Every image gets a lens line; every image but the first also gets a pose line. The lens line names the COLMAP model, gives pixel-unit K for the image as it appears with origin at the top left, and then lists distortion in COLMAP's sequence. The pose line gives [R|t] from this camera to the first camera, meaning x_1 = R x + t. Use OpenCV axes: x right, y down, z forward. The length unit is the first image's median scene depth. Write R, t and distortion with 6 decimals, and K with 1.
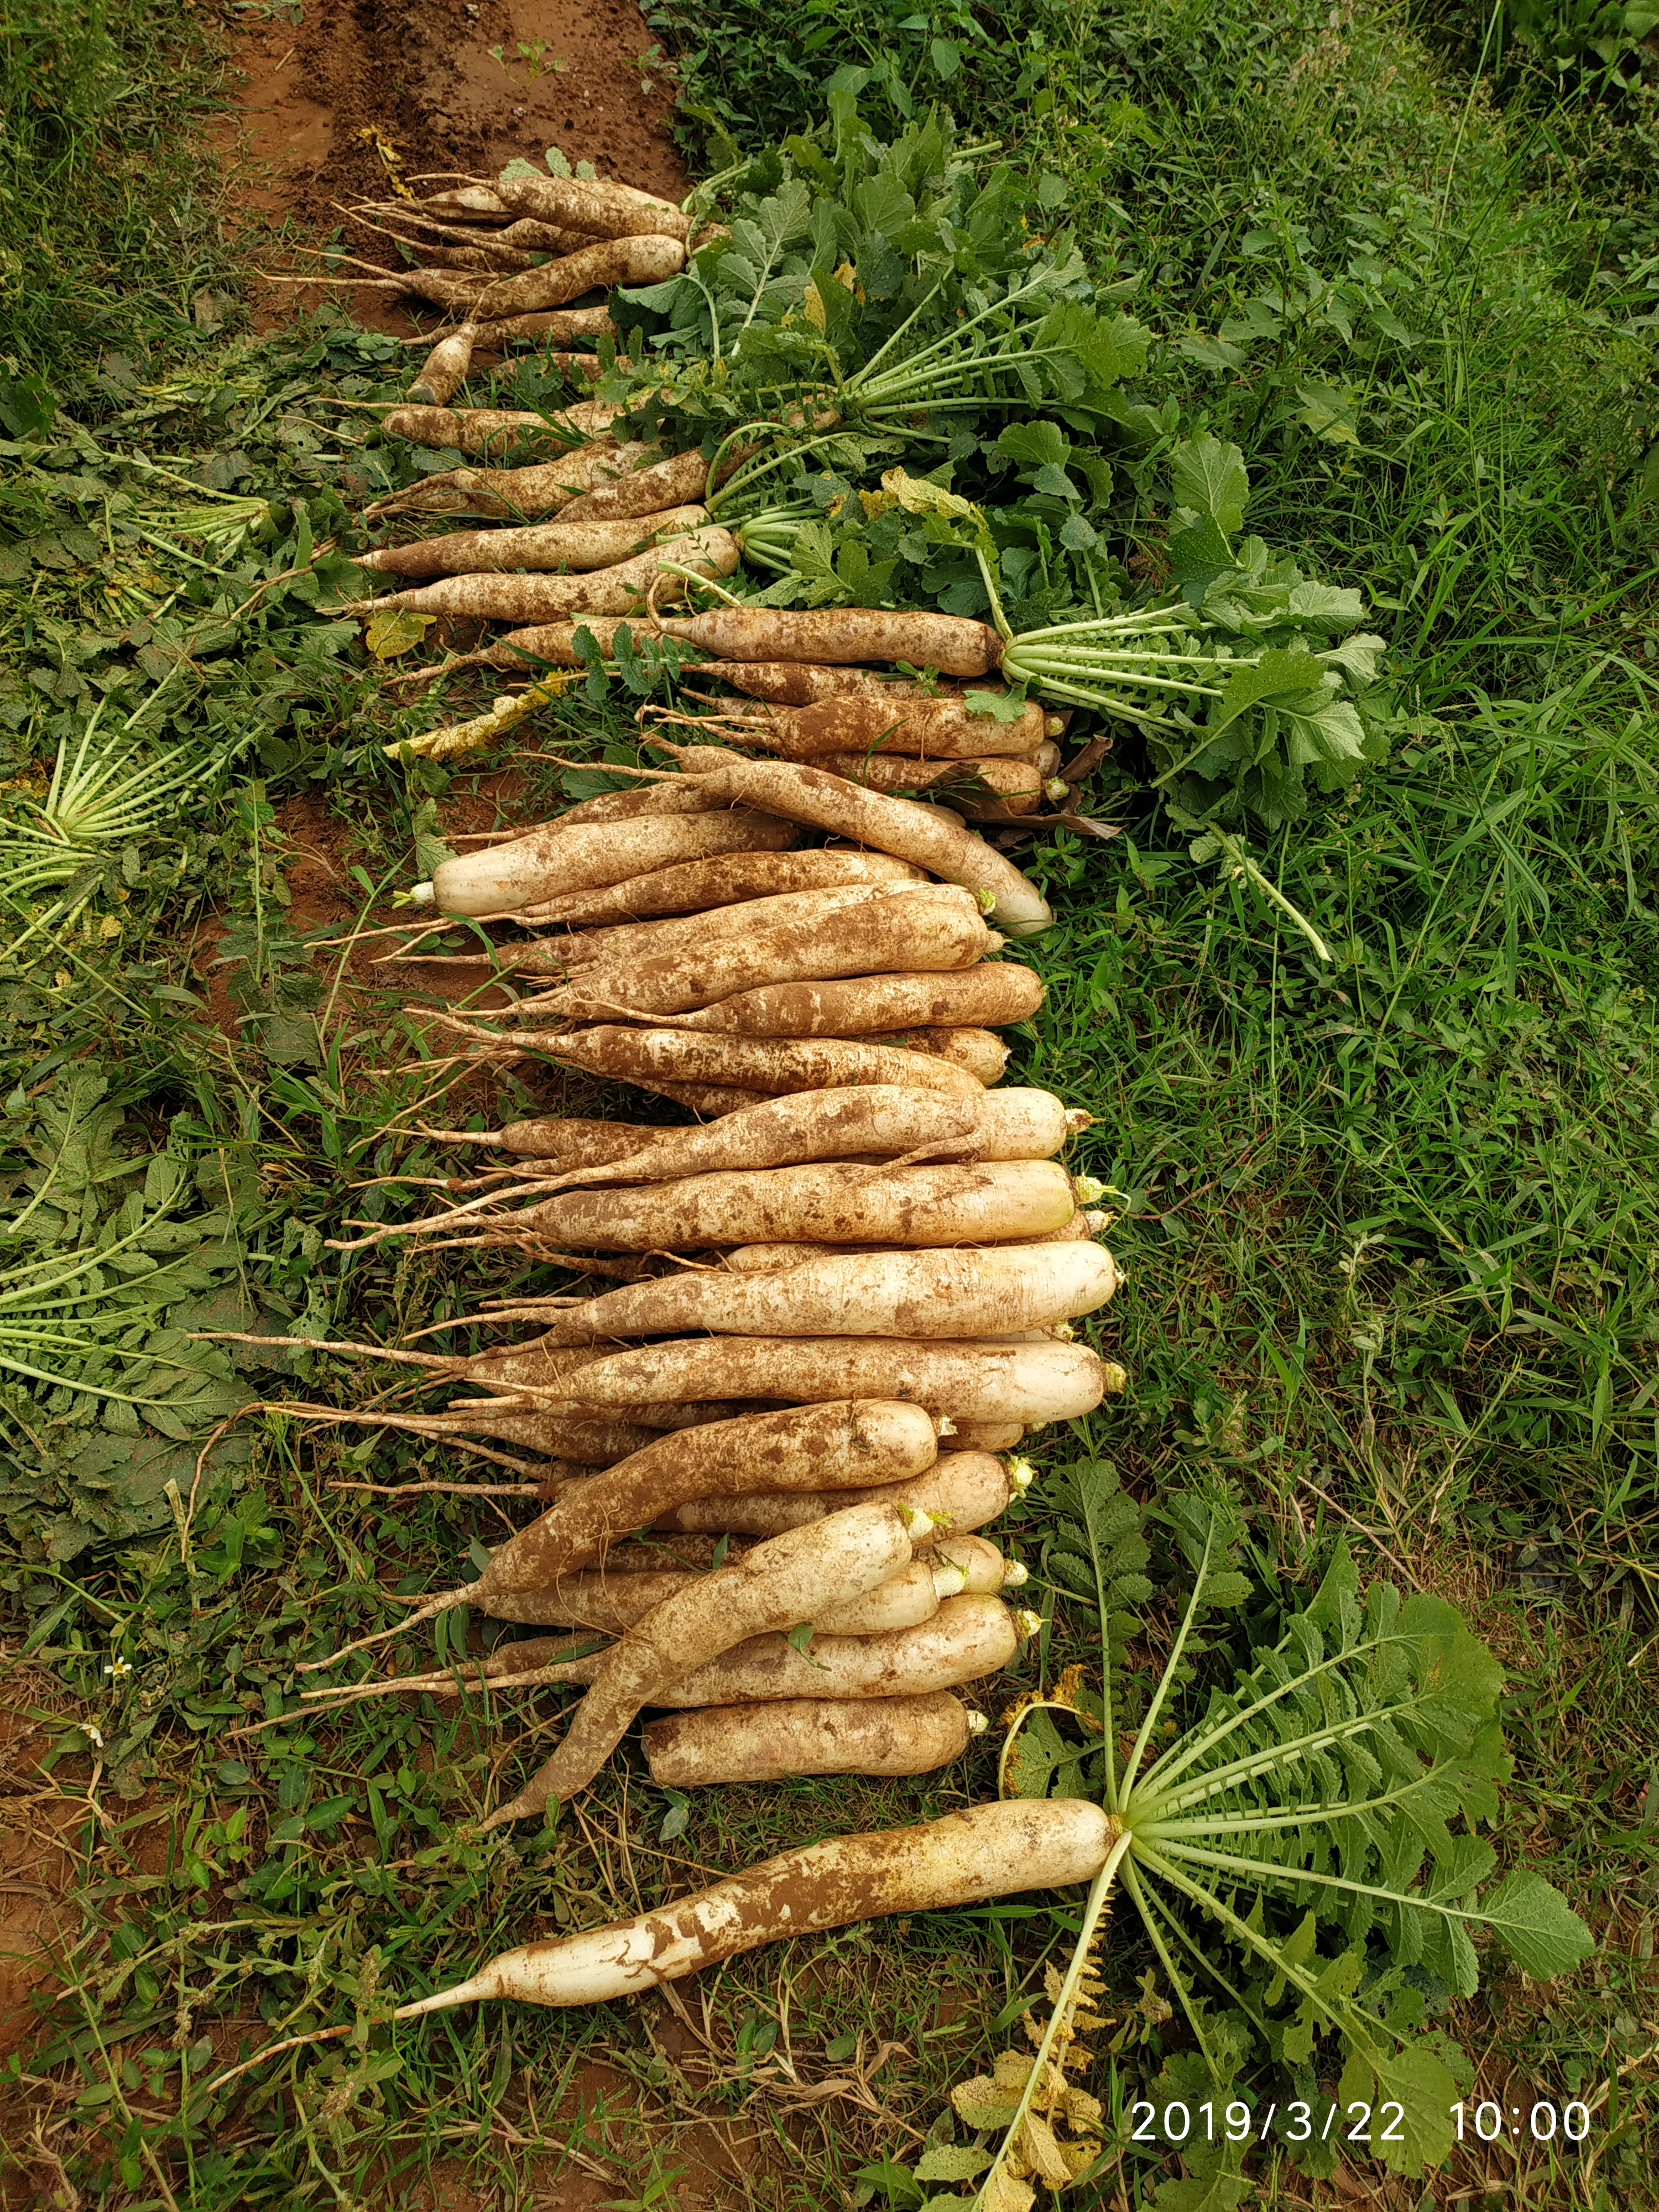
lens RADIAL K [[1522.5, 0, 829.5], [0, 1522.5, 1106.0], [0, 0, 1]] dist [0.069578, -0.097647]
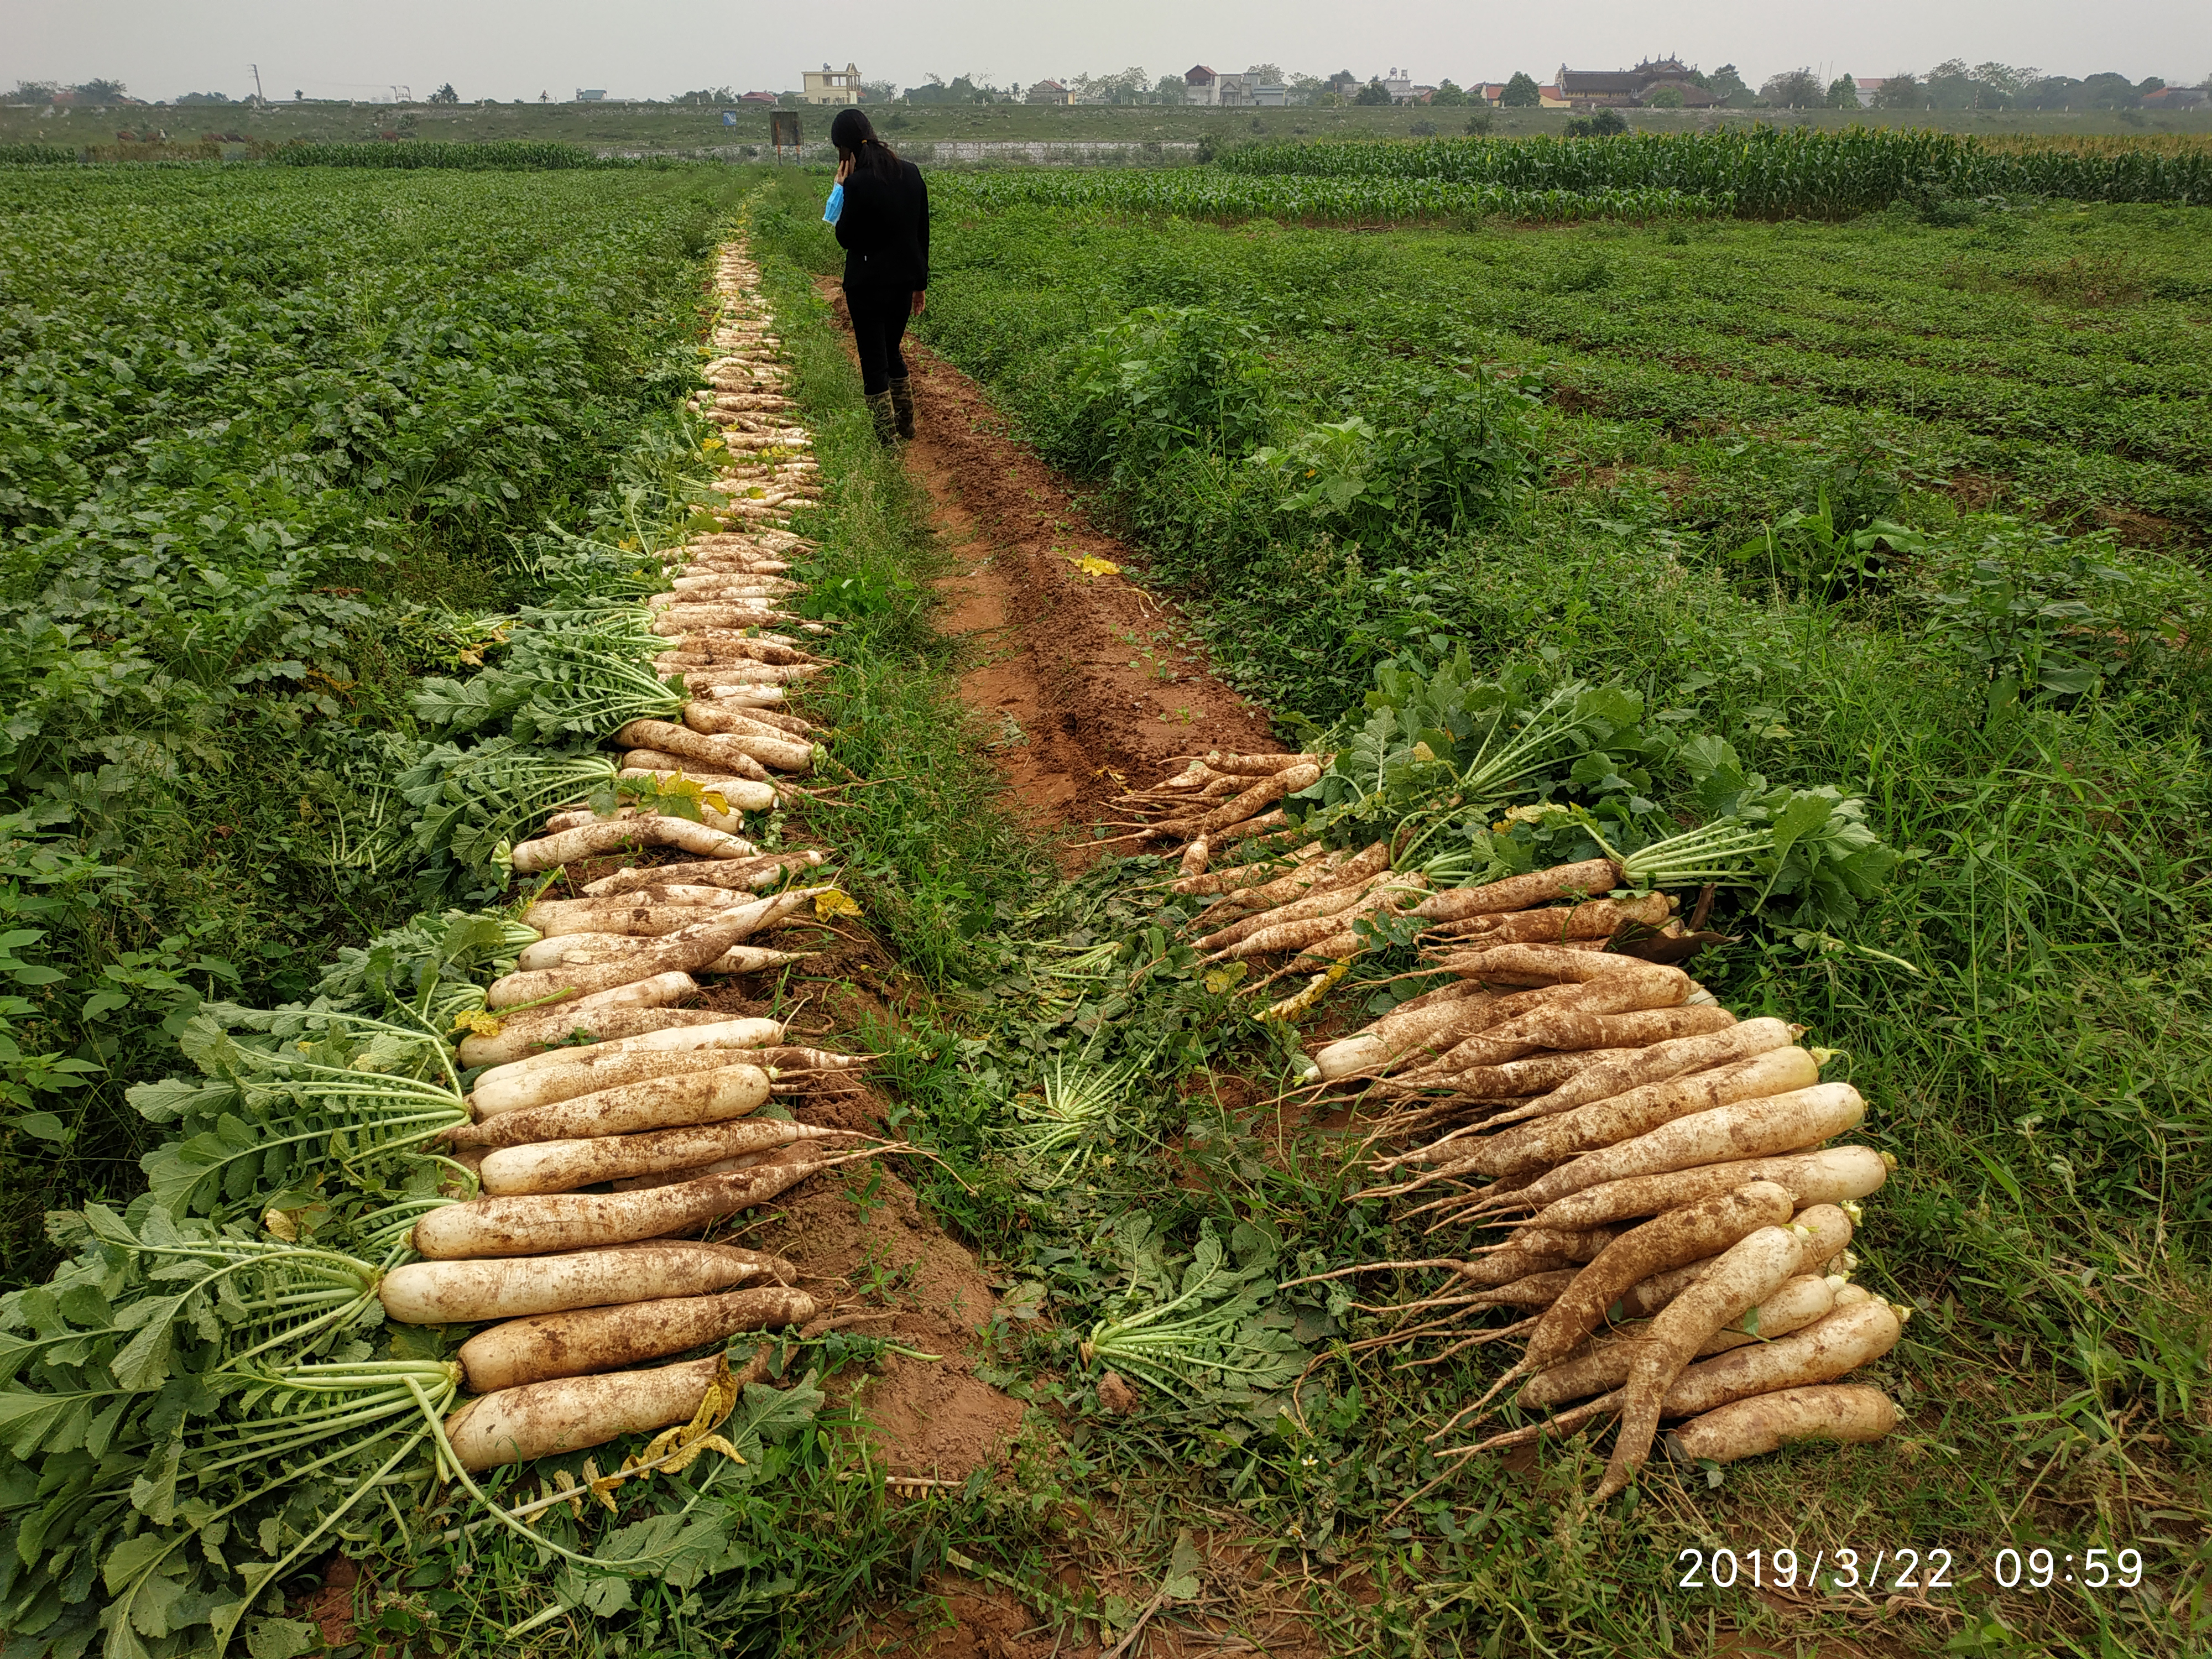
lens RADIAL K [[1616.7, 0, 1106.0], [0, 1616.7, 829.5], [0, 0, 1]] dist [-0.002642, -0.128159]
pose [[0.964270, -0.257915, -0.060533, -0.268215], [0.177127, 0.797566, -0.576641, 0.495609], [0.197004, 0.545316, 0.814752, -0.429536]]
